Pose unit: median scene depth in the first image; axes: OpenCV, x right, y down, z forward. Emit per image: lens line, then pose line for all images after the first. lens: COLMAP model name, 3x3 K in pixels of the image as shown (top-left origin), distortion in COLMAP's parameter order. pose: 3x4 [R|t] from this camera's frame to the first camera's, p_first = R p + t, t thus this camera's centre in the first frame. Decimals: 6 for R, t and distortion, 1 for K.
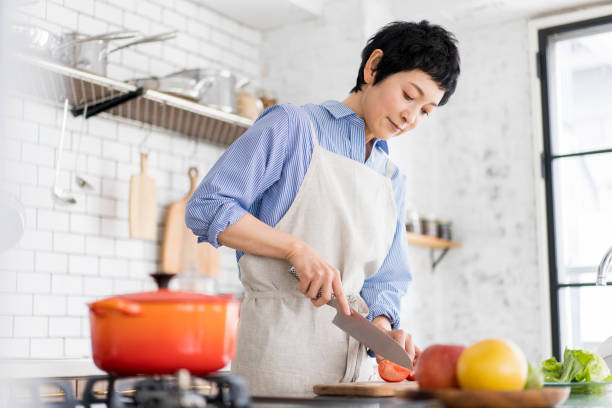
lens RADIAL K [[981.5, 0, 304.1], [0, 981.5, 196.0], [0, 0, 1]] dist [-0.032906, -0.059578]
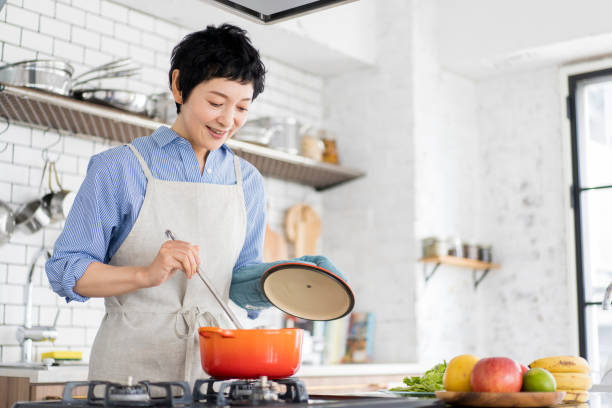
lens RADIAL K [[981.5, 0, 304.1], [0, 981.5, 196.0], [0, 0, 1]] dist [-0.032906, -0.059578]
pose [[0.997753, -0.001966, -0.066974, 0.011409], [0.001574, 0.999981, -0.005908, -0.025914], [0.066984, 0.005789, 0.997737, -0.145175]]
